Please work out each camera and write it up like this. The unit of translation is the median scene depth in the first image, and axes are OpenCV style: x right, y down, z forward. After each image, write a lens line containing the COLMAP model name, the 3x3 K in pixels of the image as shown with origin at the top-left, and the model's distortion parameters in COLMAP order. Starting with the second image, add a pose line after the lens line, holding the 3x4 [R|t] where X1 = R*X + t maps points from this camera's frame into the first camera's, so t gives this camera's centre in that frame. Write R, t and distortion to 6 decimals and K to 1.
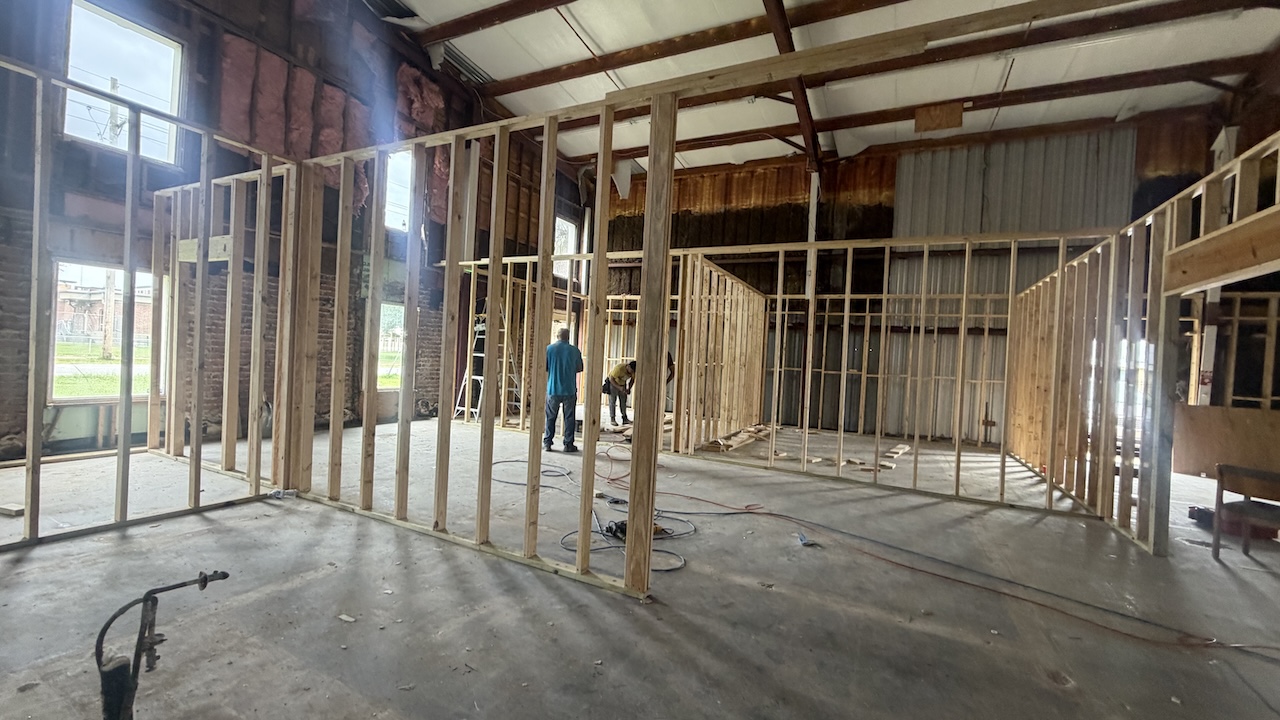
lens RADIAL K [[509.7, 0, 640.0], [0, 509.7, 360.0], [0, 0, 1]] dist [0.000439, -0.000004]
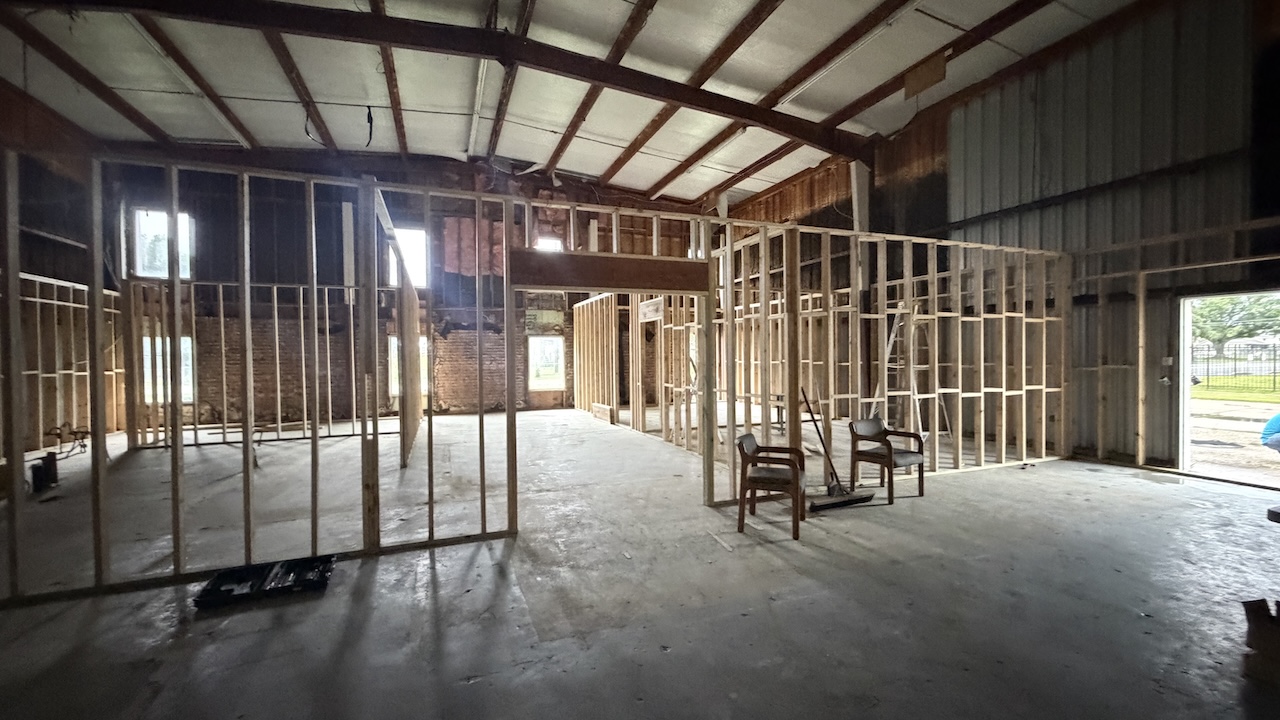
lens RADIAL K [[509.7, 0, 640.0], [0, 509.7, 360.0], [0, 0, 1]] dist [0.000439, -0.000004]
pose [[0.737916, -0.053701, -0.672752, 0.672457], [0.047638, 0.998487, -0.027450, 0.017050], [0.673209, -0.011793, 0.739359, 0.000734]]
